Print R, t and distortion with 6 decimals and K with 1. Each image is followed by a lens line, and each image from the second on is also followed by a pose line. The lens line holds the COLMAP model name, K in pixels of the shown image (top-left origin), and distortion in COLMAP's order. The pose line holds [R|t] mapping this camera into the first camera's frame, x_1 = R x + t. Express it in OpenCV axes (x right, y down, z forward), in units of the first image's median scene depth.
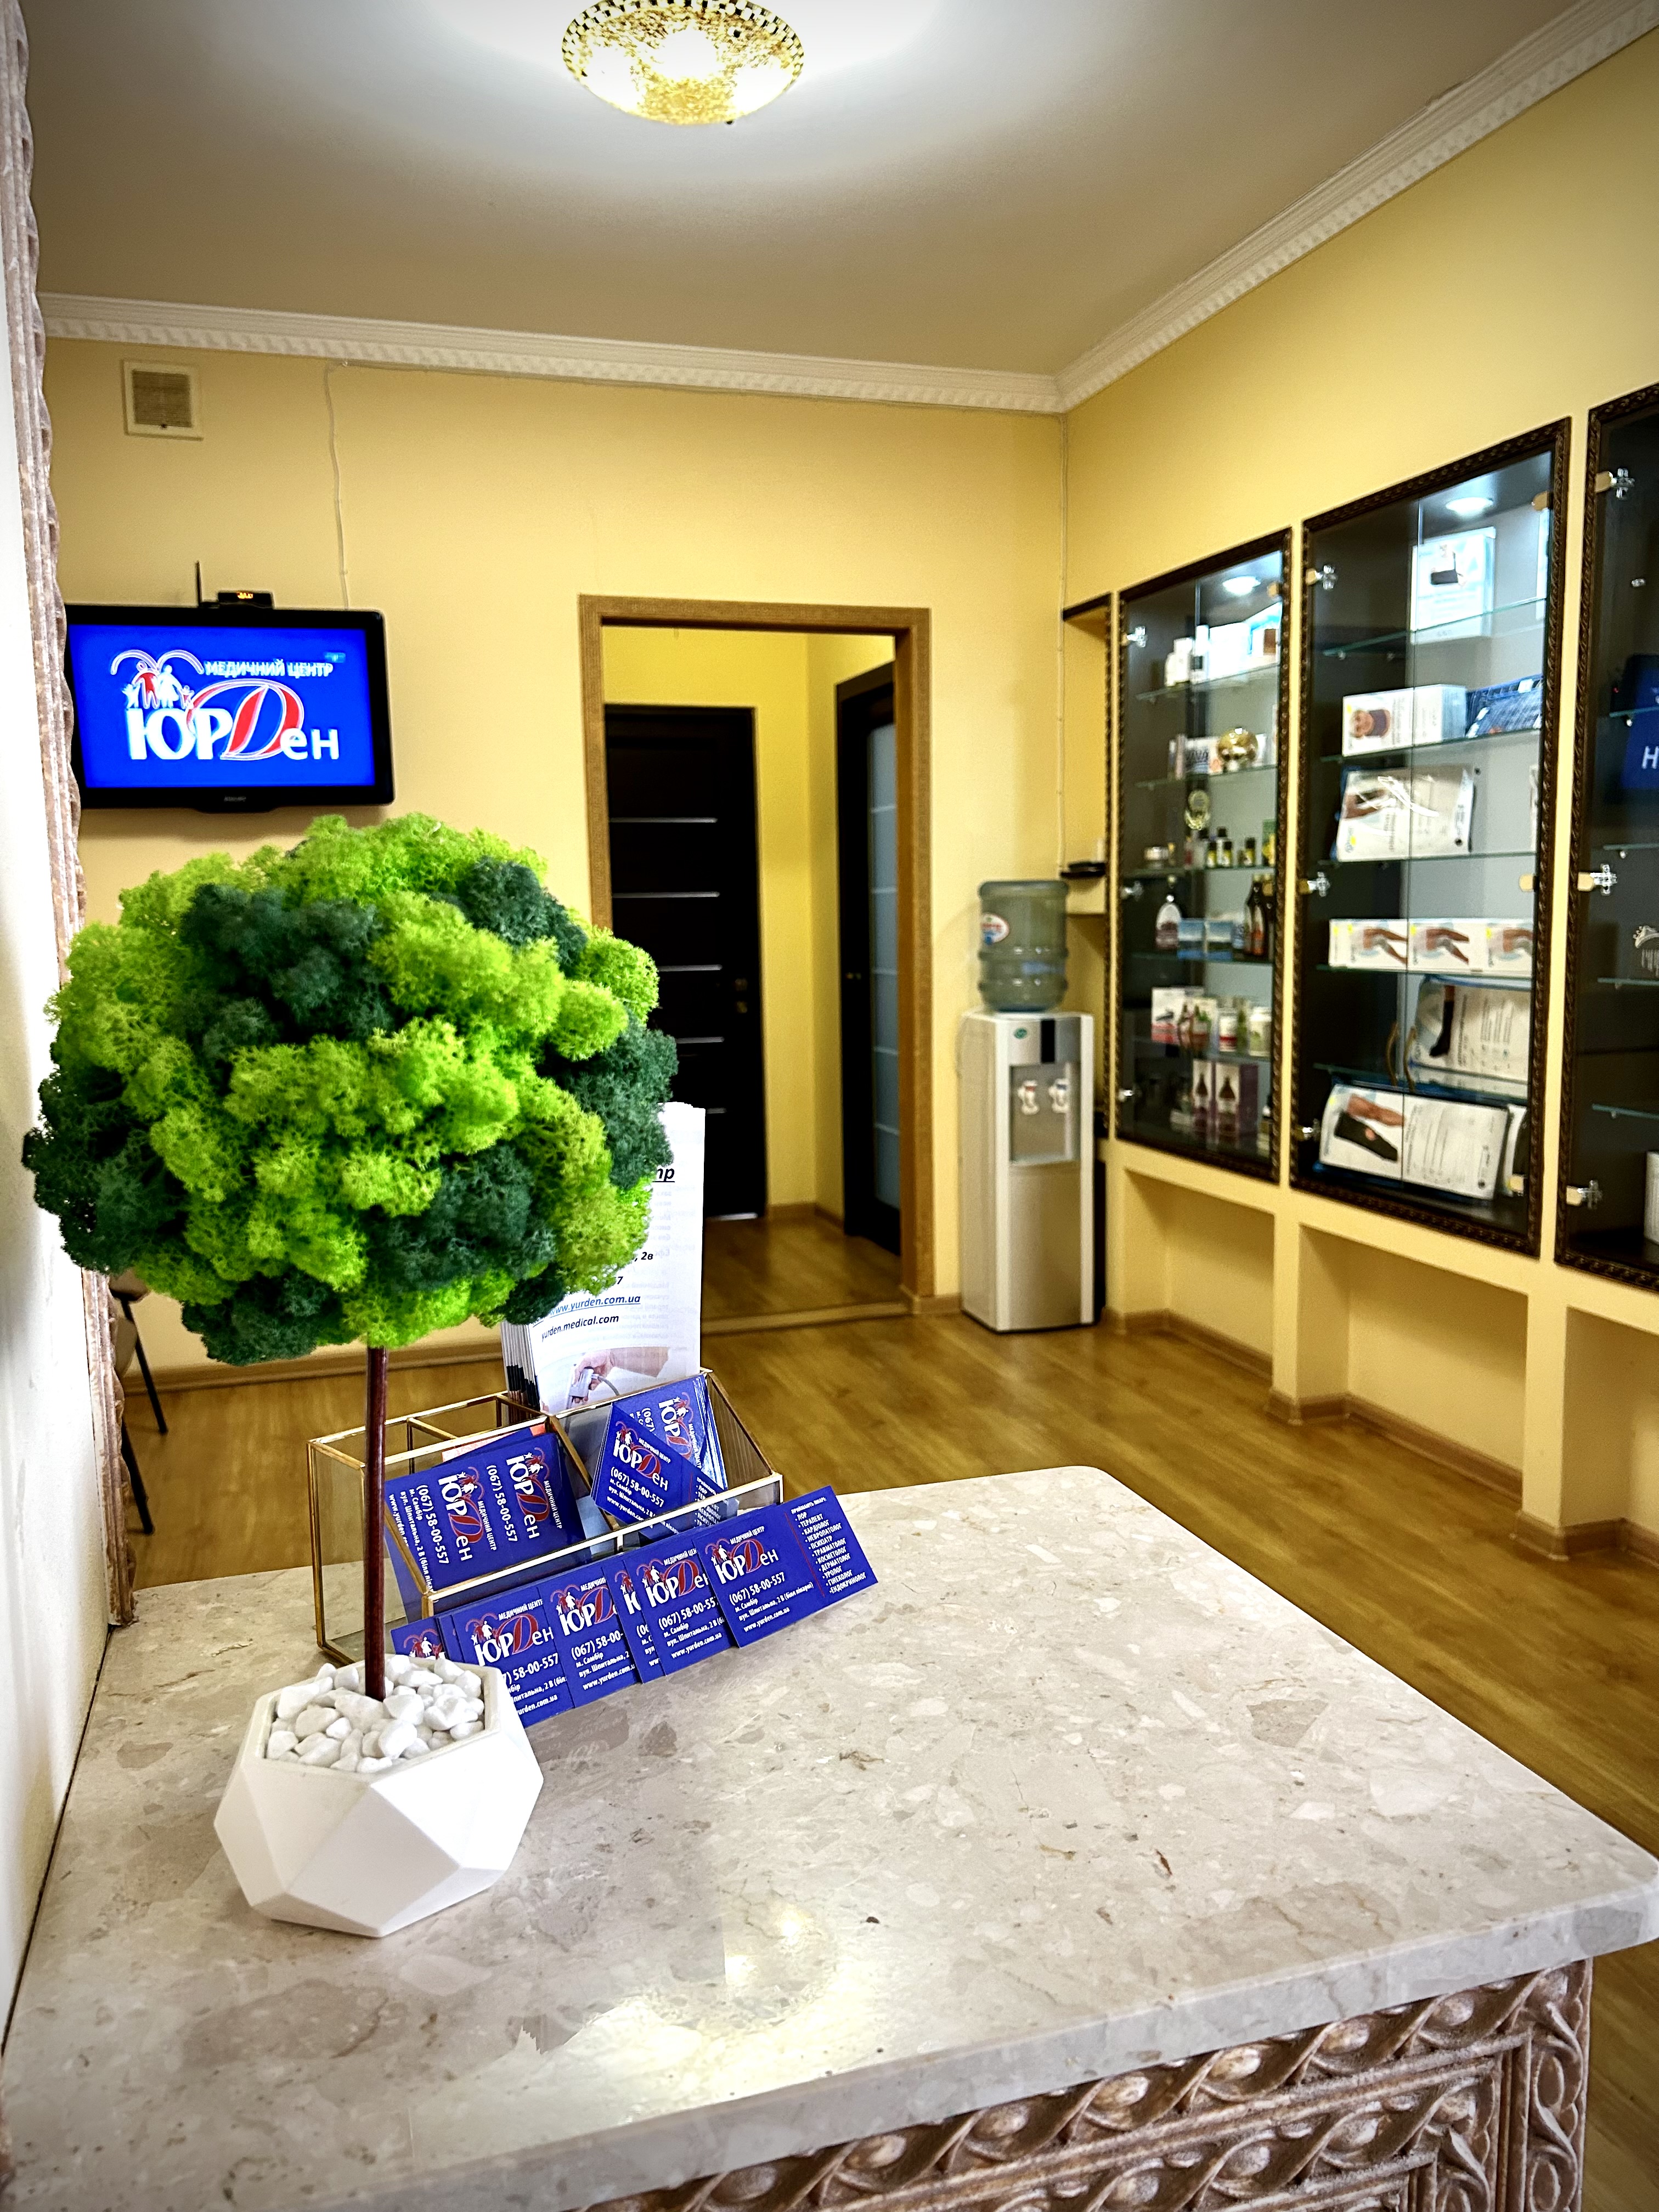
lens RADIAL K [[1664.6, 0, 829.9], [0, 1664.6, 1111.0], [0, 0, 1]] dist [-0.015199, -0.022279]
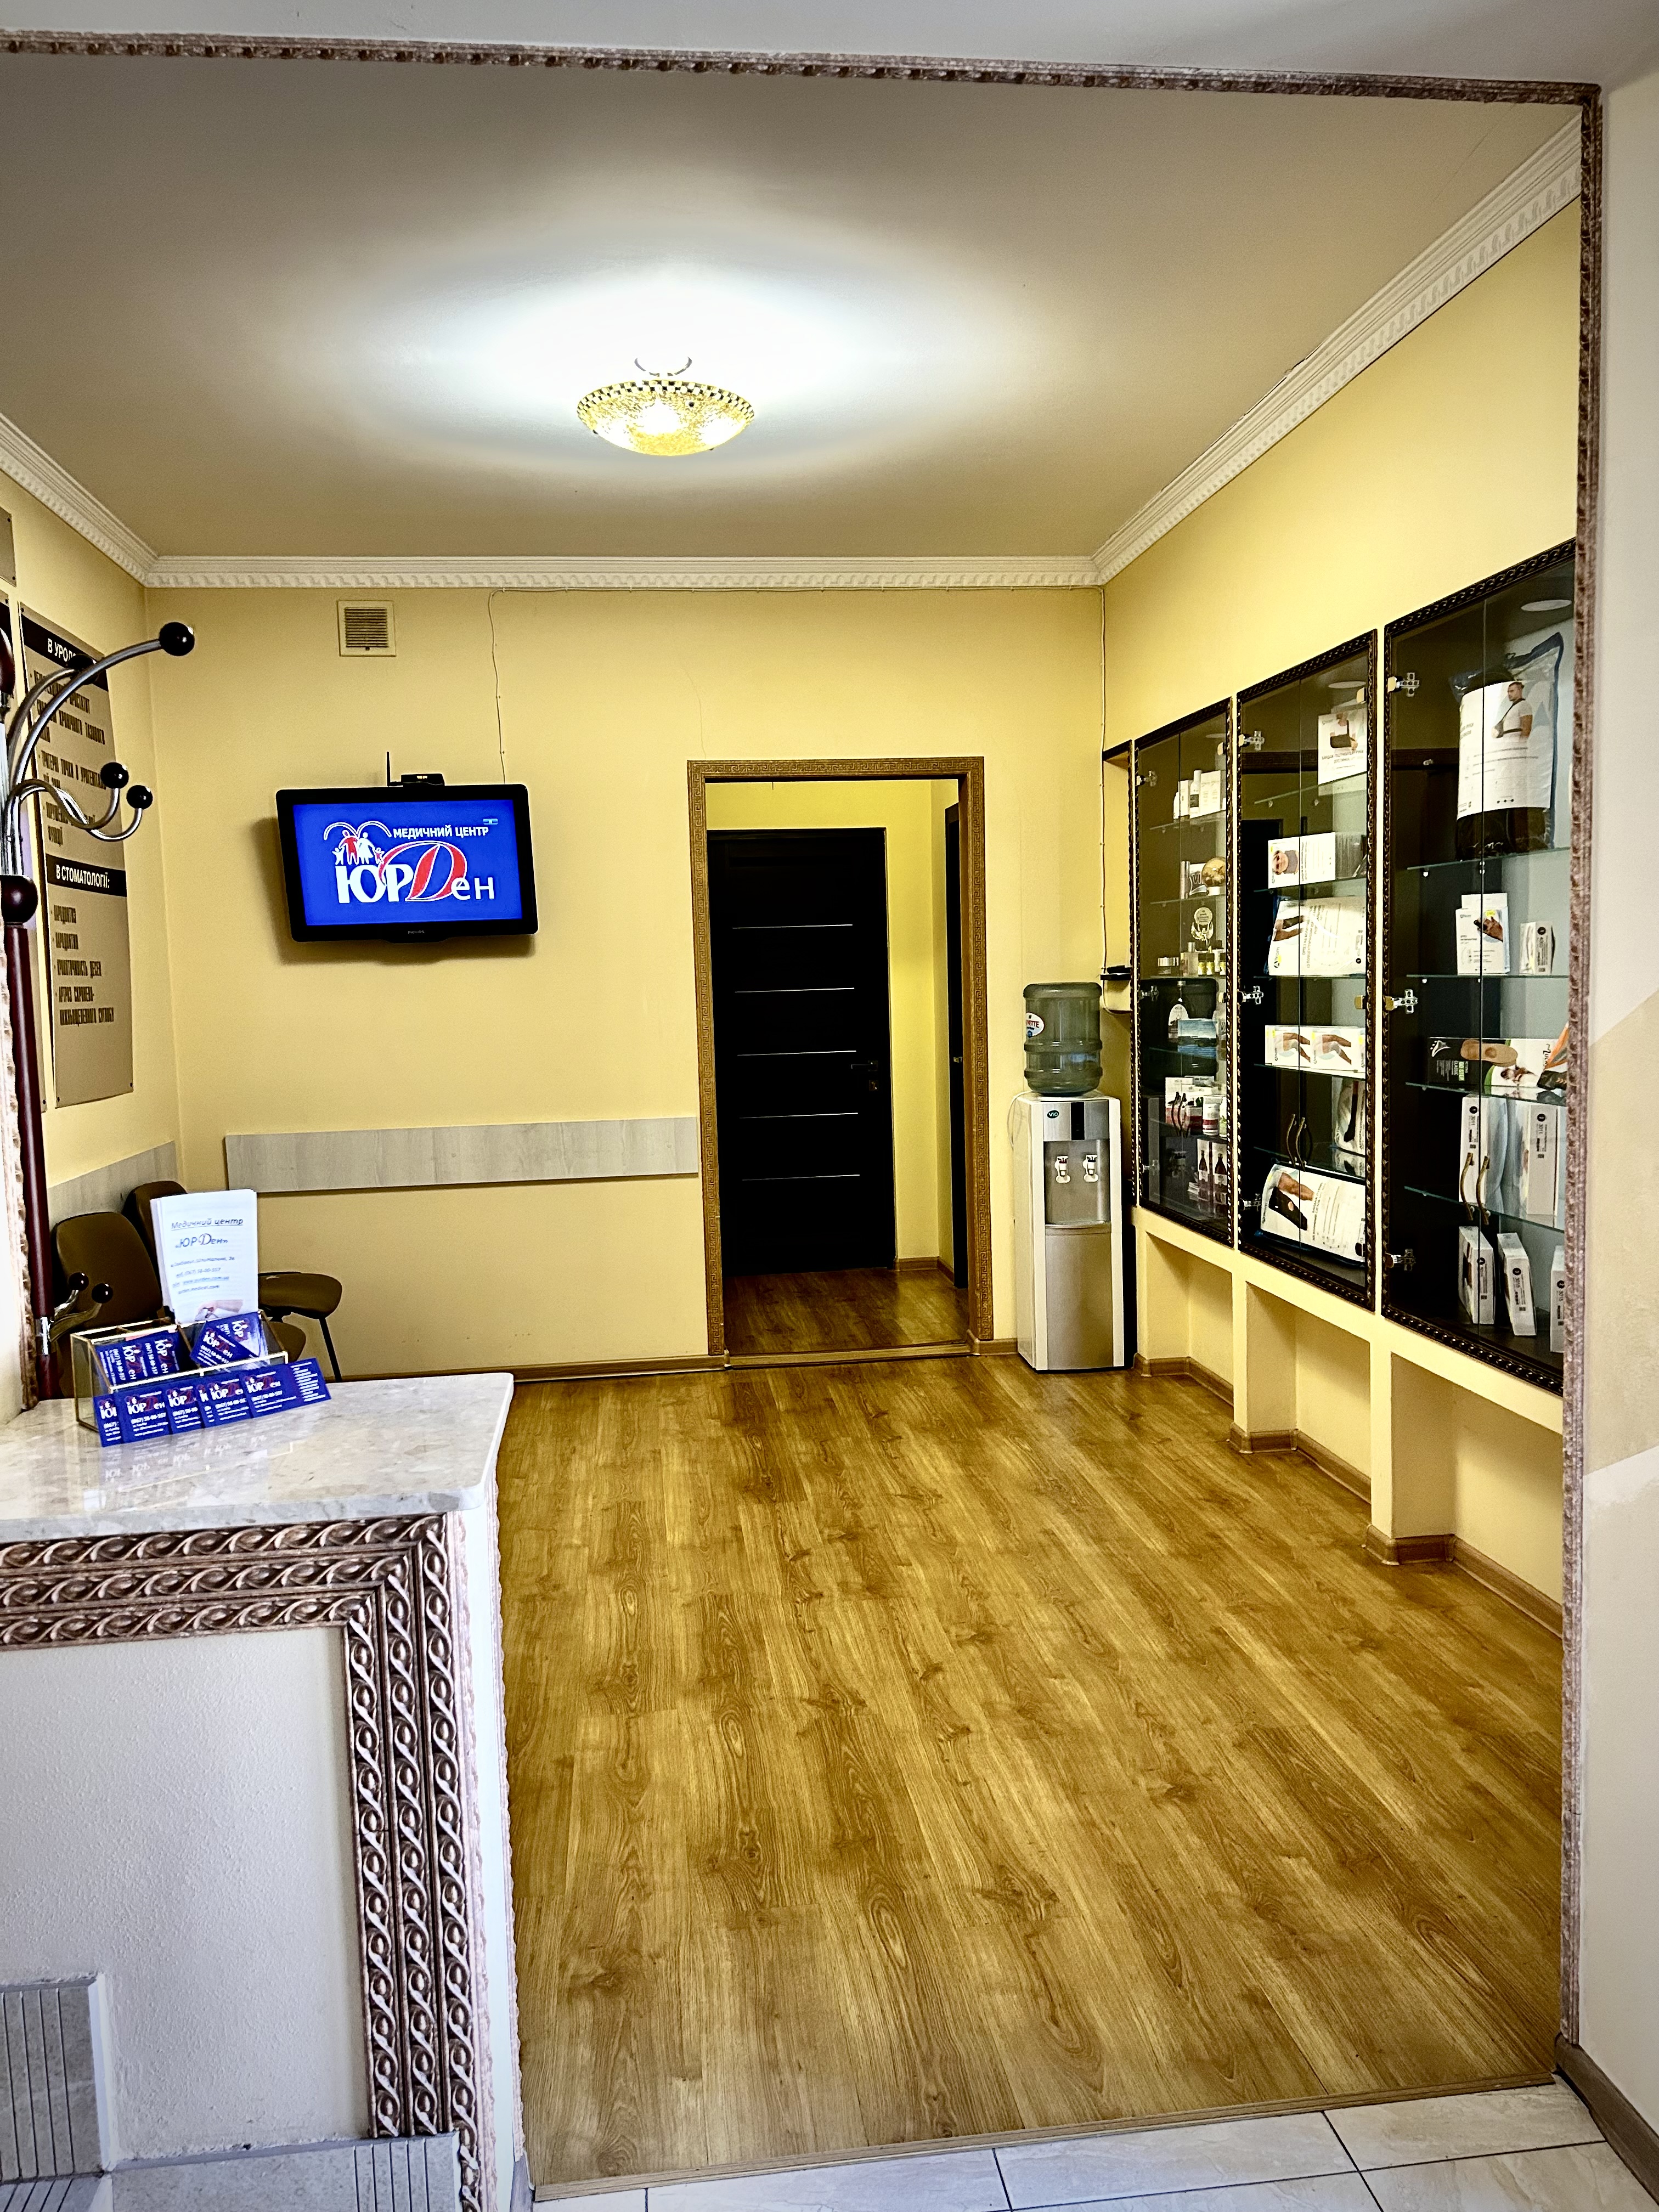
lens RADIAL K [[1664.6, 0, 824.2], [0, 1664.6, 1107.3], [0, 0, 1]] dist [-0.015199, -0.022279]
pose [[0.981859, 0.004037, -0.189568, 0.201600], [-0.010917, 0.999319, -0.035258, -0.010225], [0.189296, 0.036688, 0.981234, -0.205041]]
